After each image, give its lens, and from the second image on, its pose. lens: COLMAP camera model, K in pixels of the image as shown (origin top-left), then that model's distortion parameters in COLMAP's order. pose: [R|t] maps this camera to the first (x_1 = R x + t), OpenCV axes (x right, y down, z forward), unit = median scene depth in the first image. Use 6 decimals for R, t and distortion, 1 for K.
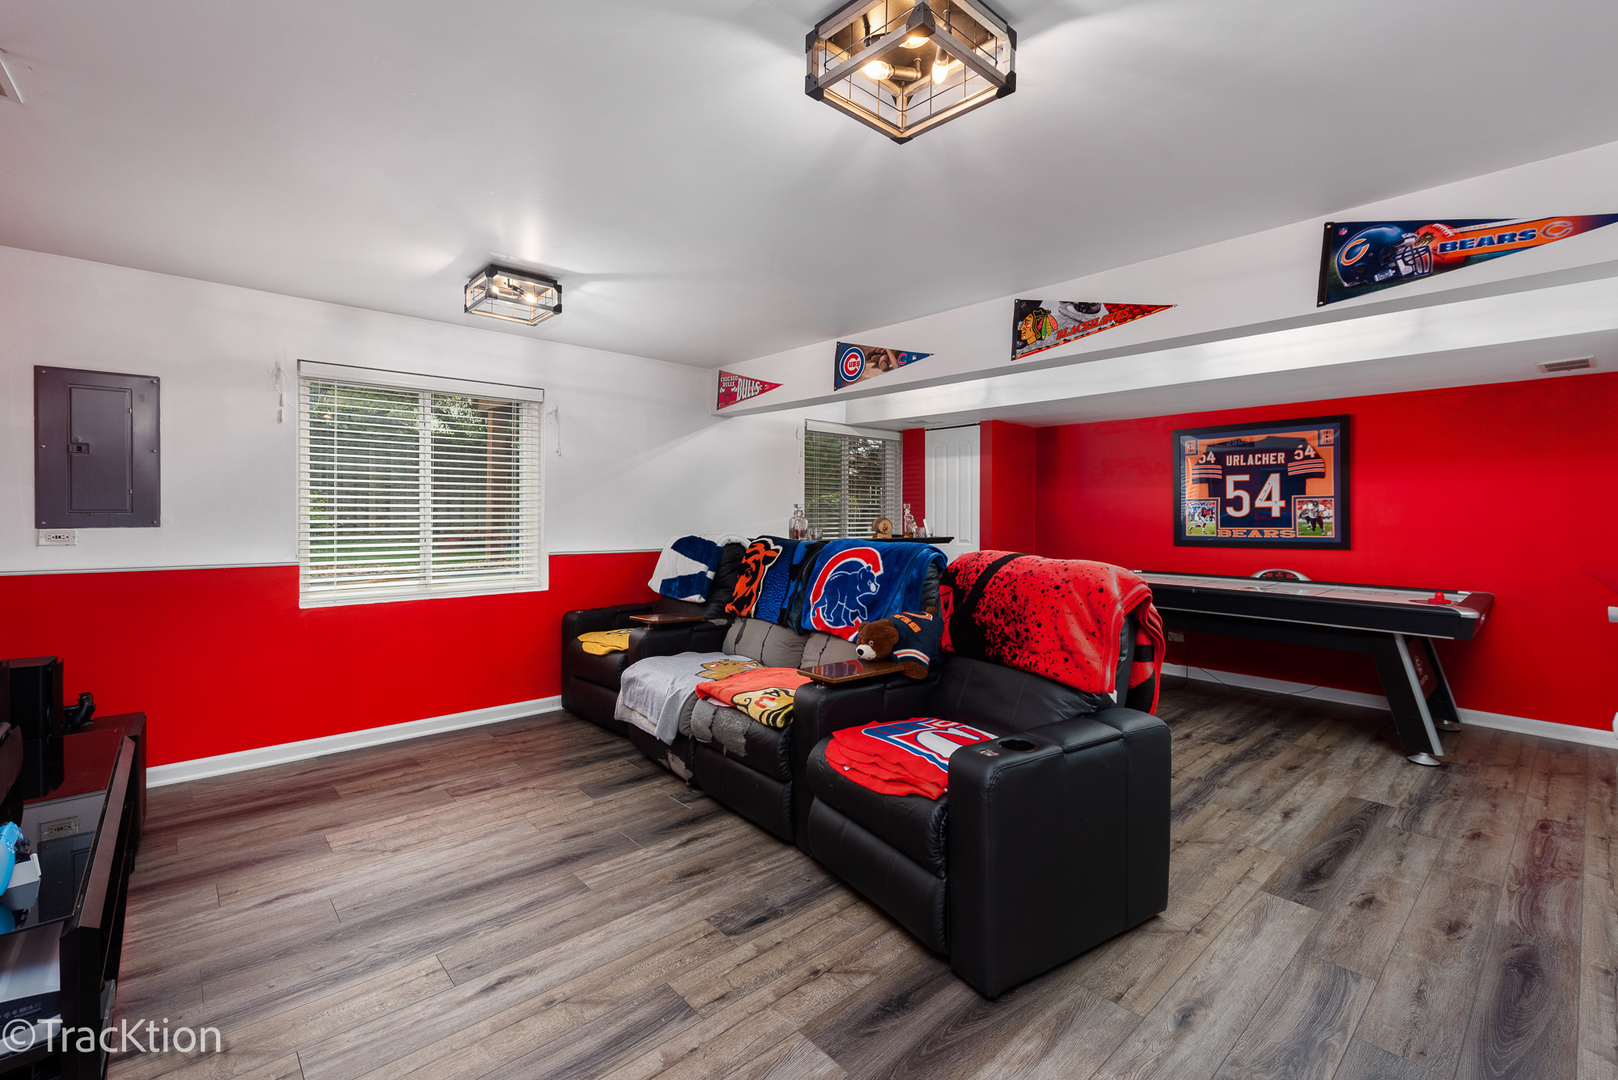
lens RADIAL K [[706.3, 0, 805.7], [0, 706.3, 523.5], [0, 0, 1]] dist [0.000299, -0.000660]
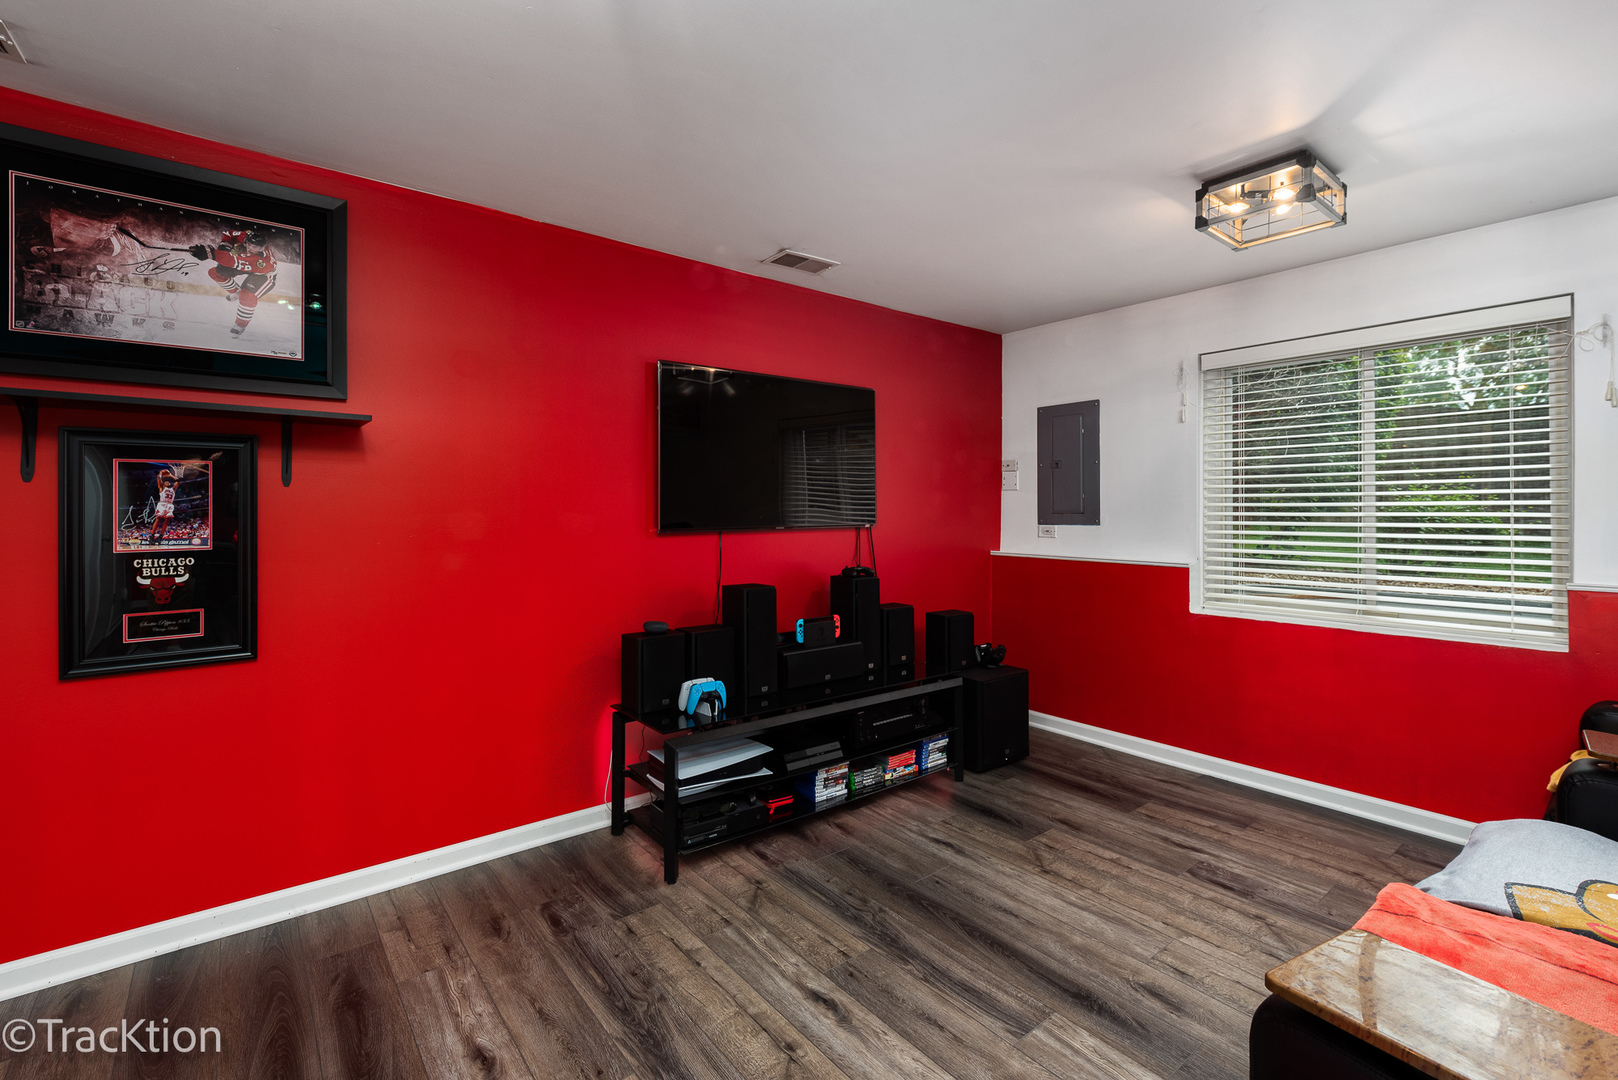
lens RADIAL K [[708.4, 0, 809.6], [0, 708.4, 512.7], [0, 0, 1]] dist [0.000725, -0.000107]
pose [[-0.058879, -0.000799, -0.998265, 0.216134], [-0.015669, 0.999877, 0.000124, -0.006337], [0.998142, 0.015649, -0.058884, 0.415666]]
